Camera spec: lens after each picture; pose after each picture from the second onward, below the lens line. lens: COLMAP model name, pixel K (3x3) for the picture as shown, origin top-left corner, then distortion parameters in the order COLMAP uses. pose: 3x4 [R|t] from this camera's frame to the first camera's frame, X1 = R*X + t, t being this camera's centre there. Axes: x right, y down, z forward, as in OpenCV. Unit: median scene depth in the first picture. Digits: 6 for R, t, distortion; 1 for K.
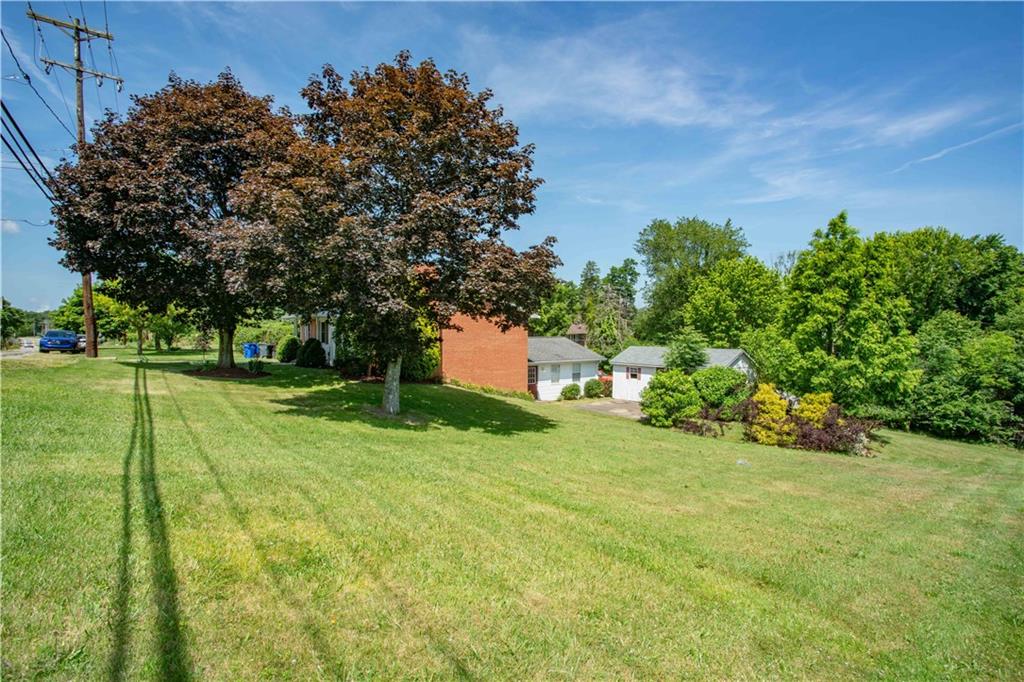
lens RADIAL K [[496.8, 0, 519.3], [0, 496.8, 337.6], [0, 0, 1]] dist [-0.084407, 0.039704]
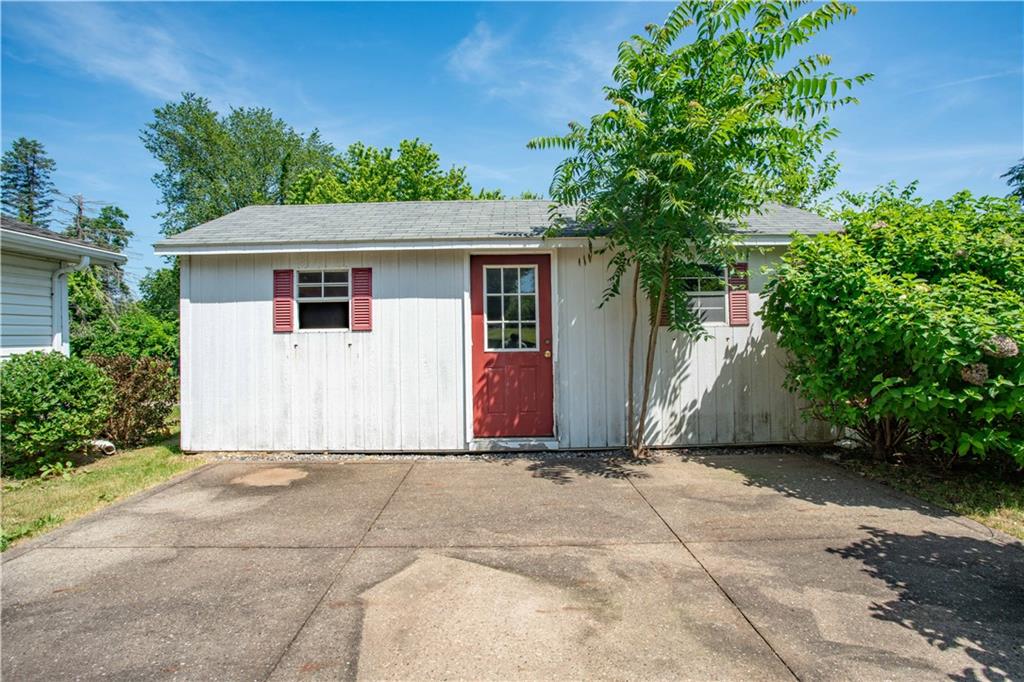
lens RADIAL K [[496.8, 0, 519.3], [0, 496.8, 337.6], [0, 0, 1]] dist [-0.084407, 0.039704]
pose [[0.584080, -0.015113, 0.811555, 0.066951], [0.041434, 0.999078, -0.011215, 0.049689], [-0.810638, 0.040176, 0.584168, 0.450102]]
